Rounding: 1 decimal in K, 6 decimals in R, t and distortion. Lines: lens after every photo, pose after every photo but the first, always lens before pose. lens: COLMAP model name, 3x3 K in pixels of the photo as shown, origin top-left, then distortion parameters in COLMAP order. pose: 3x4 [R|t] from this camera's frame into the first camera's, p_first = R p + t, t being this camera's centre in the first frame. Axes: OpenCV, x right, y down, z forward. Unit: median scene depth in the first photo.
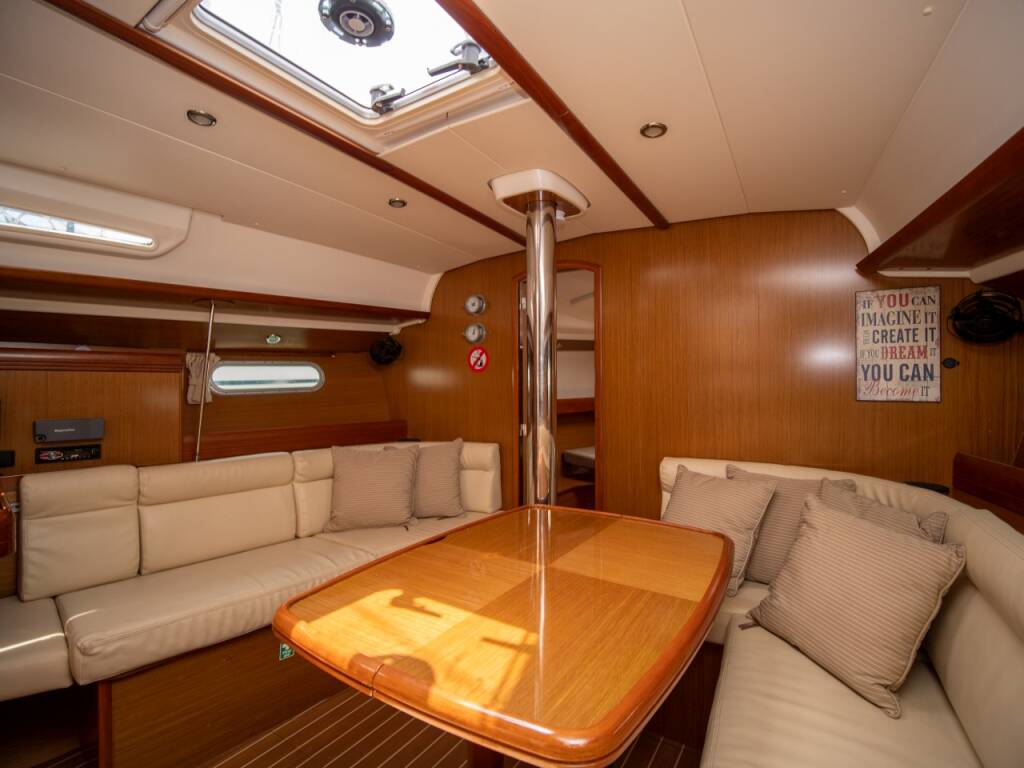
lens RADIAL K [[481.3, 0, 512.0], [0, 481.3, 384.0], [0, 0, 1]] dist [-0.003880, -0.000444]
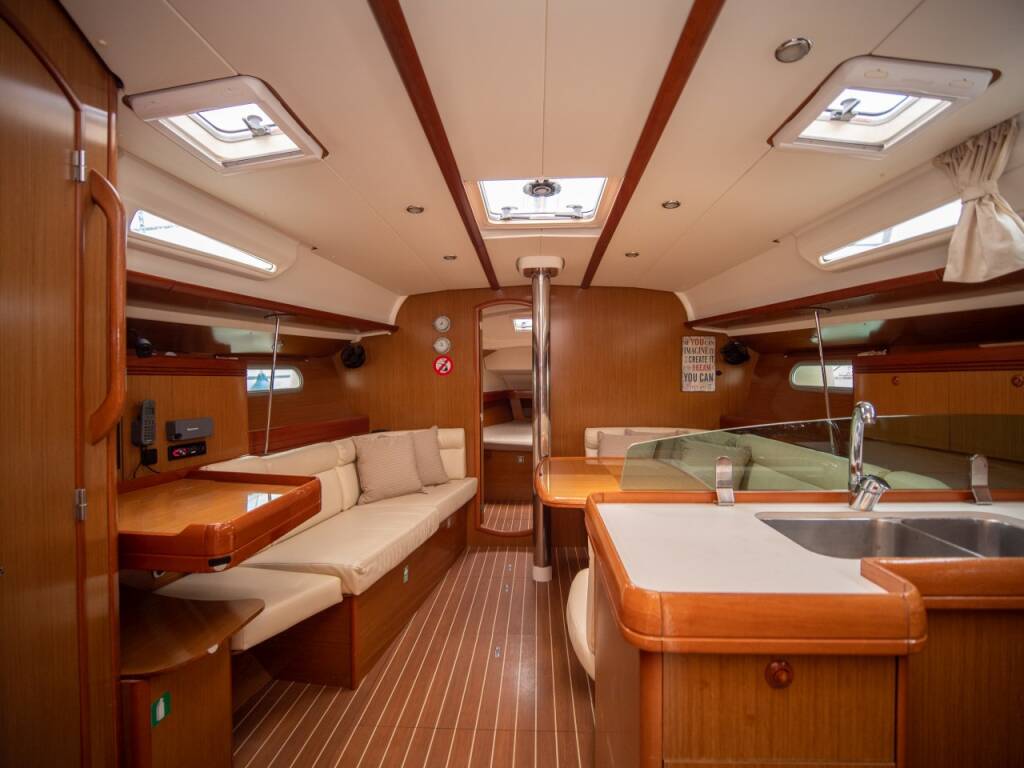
lens RADIAL K [[481.3, 0, 512.0], [0, 481.3, 384.0], [0, 0, 1]] dist [-0.003880, -0.000444]
pose [[0.864591, -0.007236, 0.502423, -0.674092], [0.004758, 0.999969, 0.006214, -0.009333], [-0.502453, -0.002982, 0.864599, -0.269890]]
